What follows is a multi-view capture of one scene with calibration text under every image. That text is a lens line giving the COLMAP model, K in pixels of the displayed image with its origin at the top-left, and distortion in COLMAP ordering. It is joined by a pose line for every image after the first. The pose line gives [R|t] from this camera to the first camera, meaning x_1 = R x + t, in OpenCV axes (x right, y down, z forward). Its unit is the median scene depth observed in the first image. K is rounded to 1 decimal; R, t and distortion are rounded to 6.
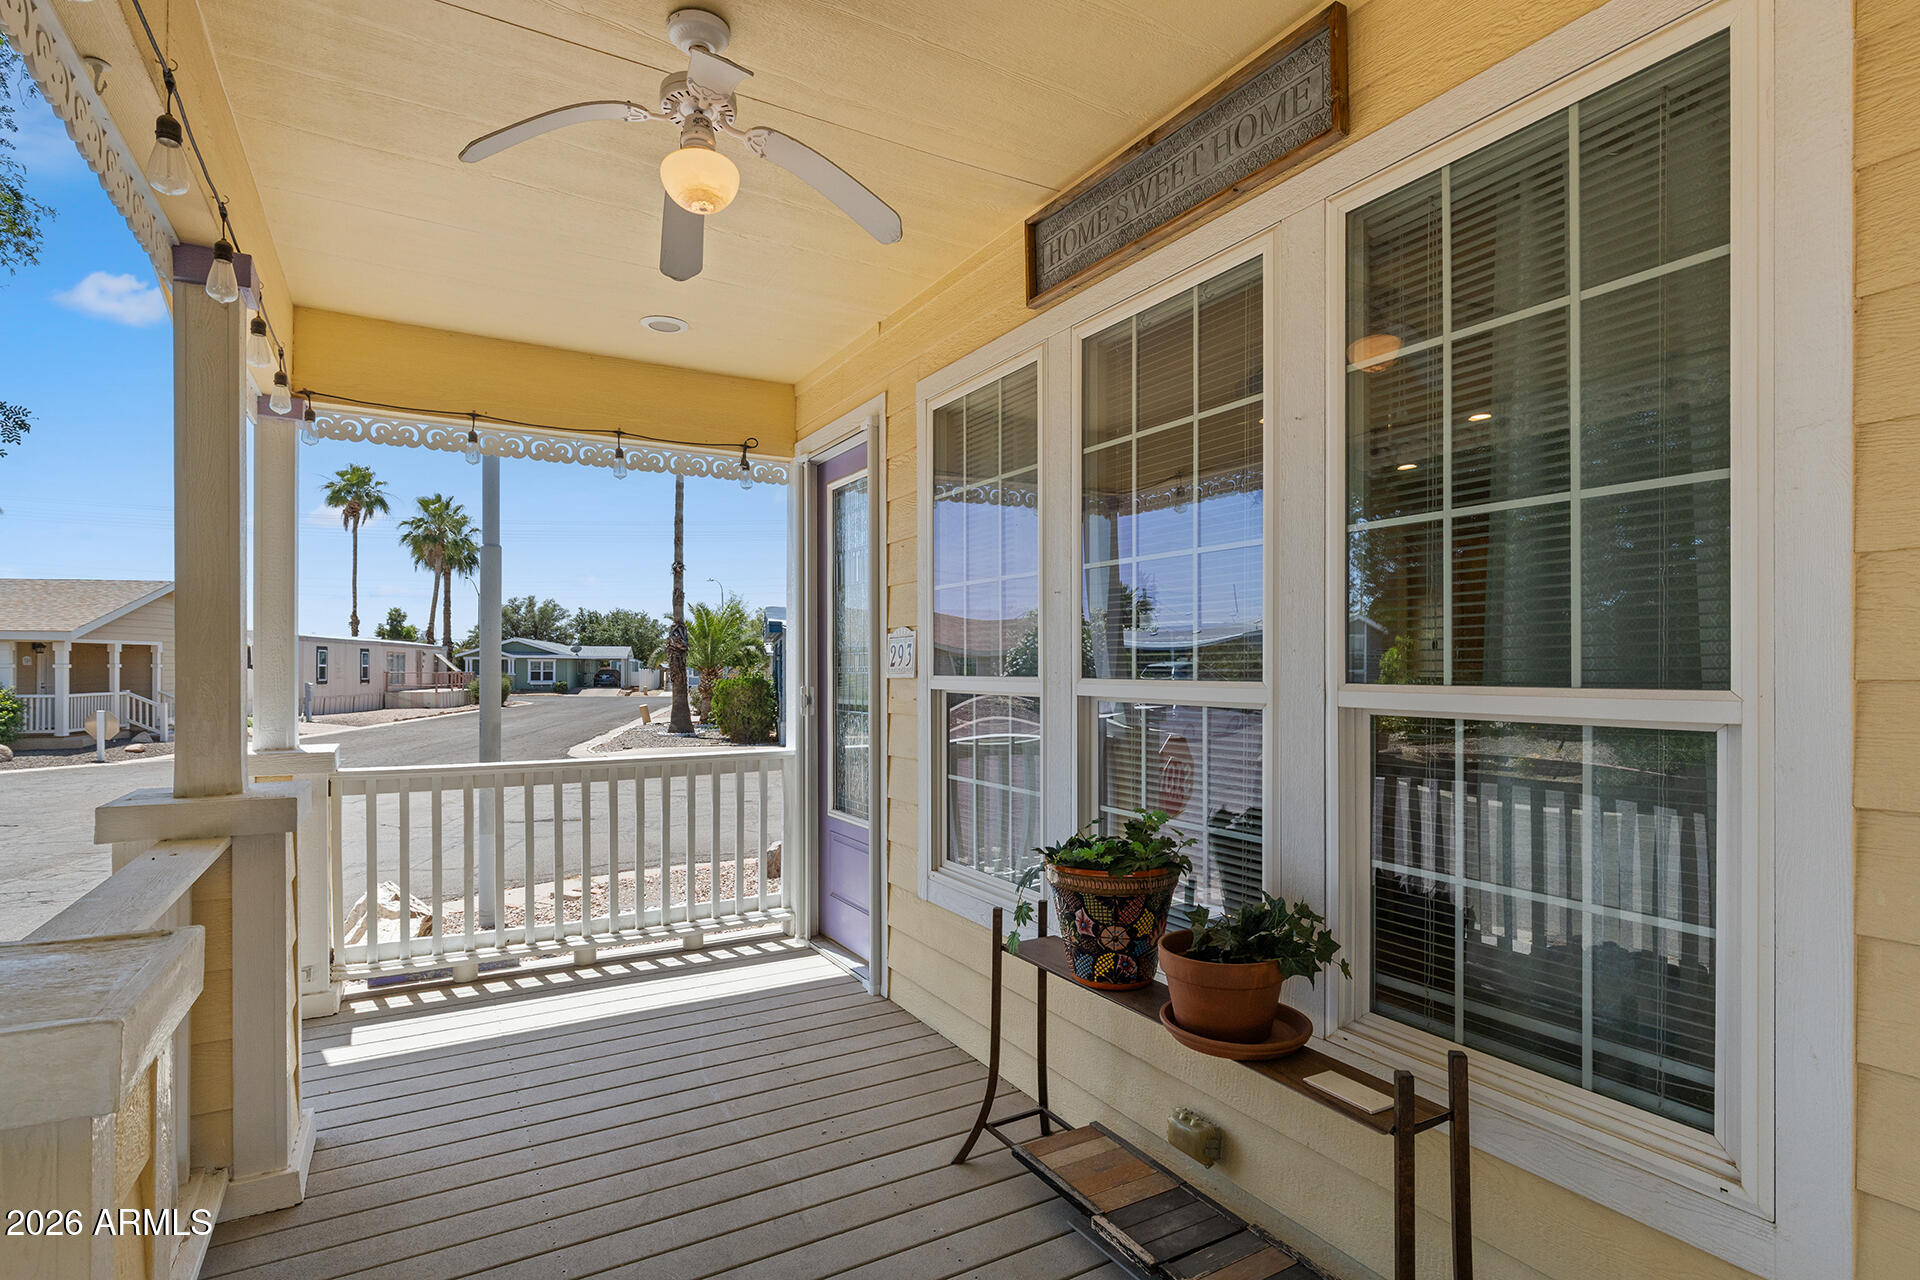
lens RADIAL K [[949.0, 0, 963.8], [0, 949.0, 656.8], [0, 0, 1]] dist [-0.002628, -0.000672]
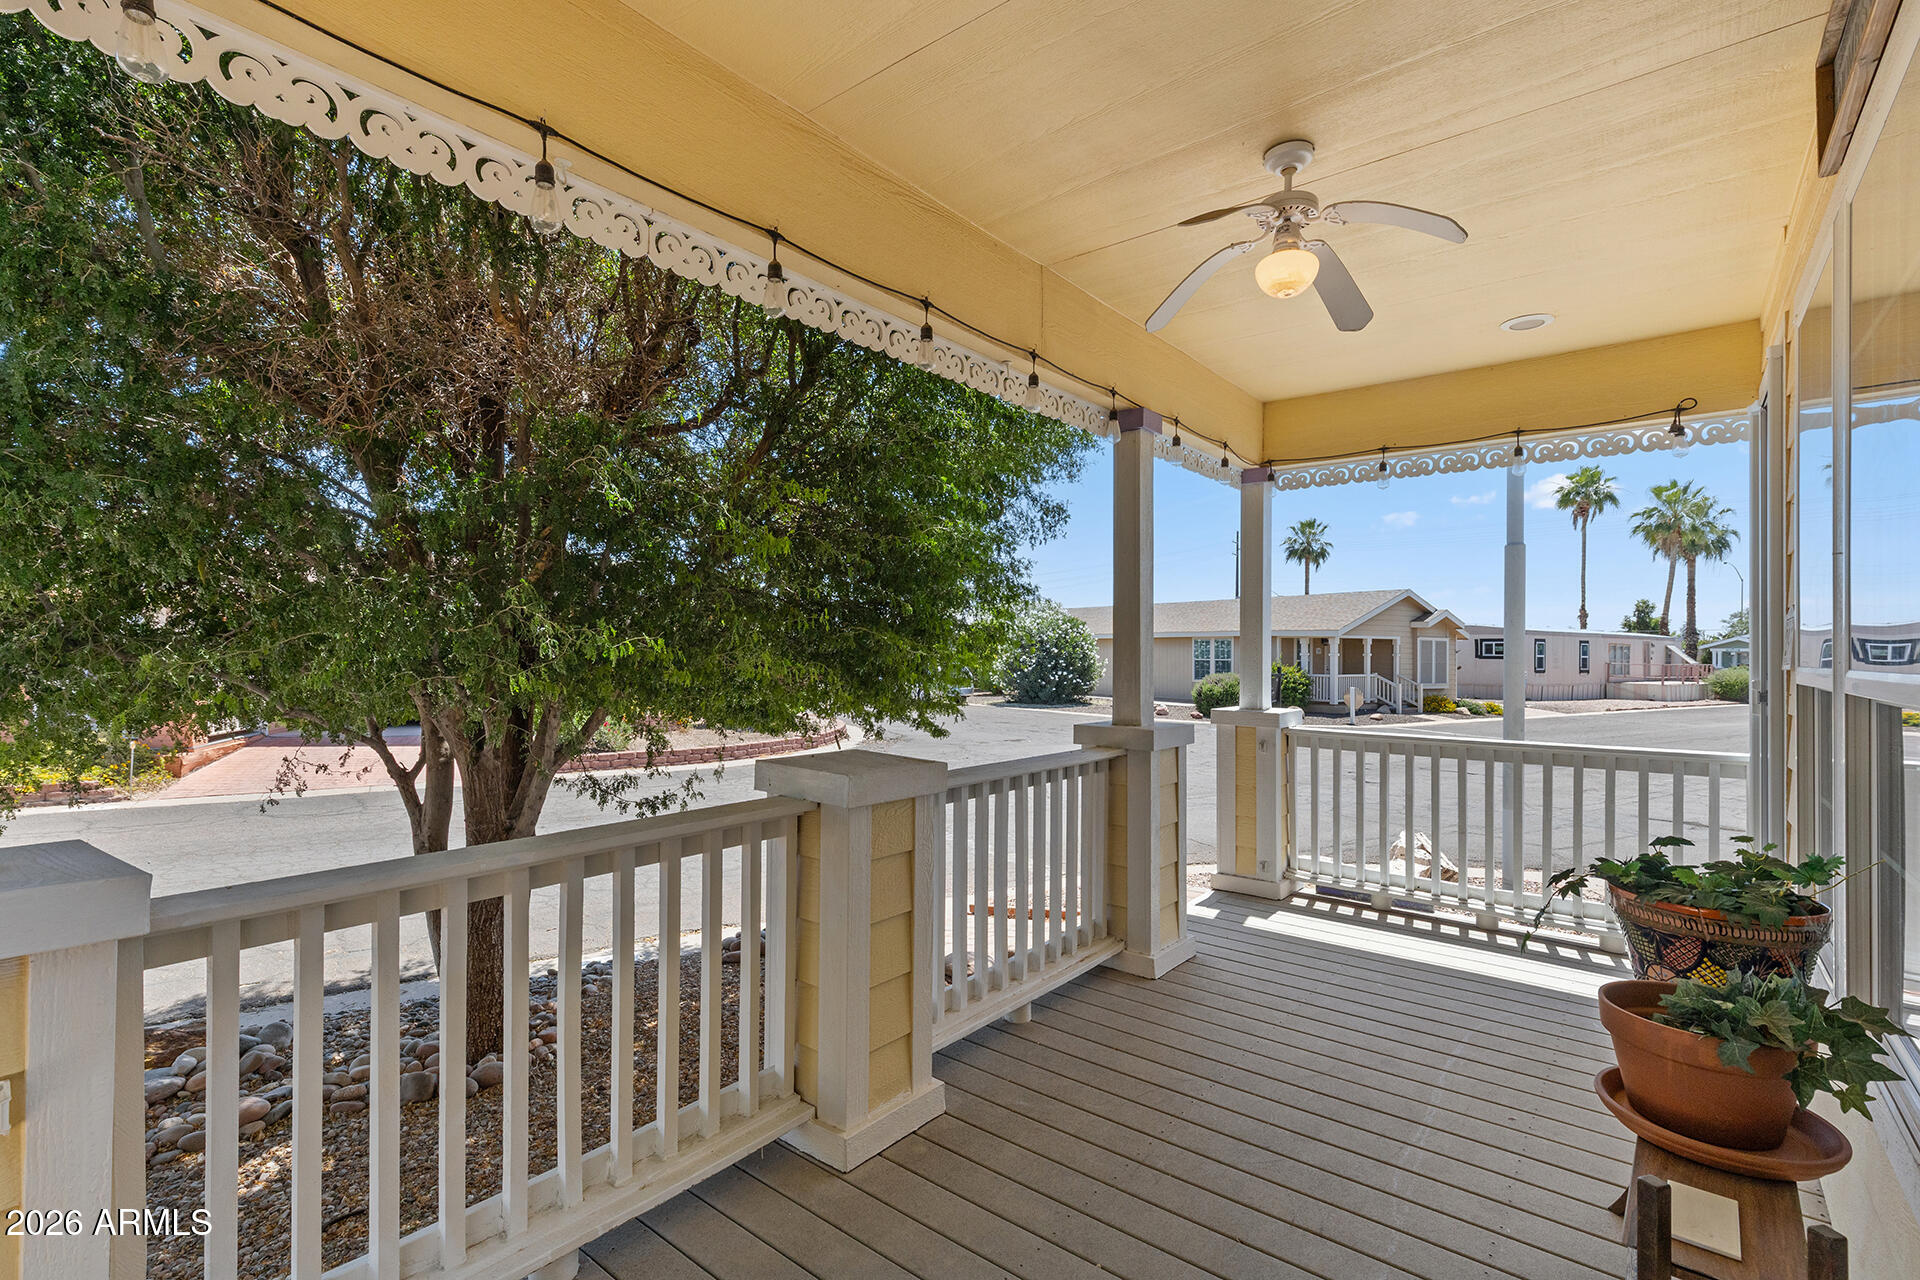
lens RADIAL K [[875.9, 0, 960.0], [0, 875.9, 640.0], [0, 0, 1]] dist [0.000076, -0.000038]
pose [[0.355375, -0.010211, -0.934668, 0.323959], [0.001066, 0.999944, -0.010519, 0.003864], [0.934723, 0.002742, 0.355366, 0.079431]]
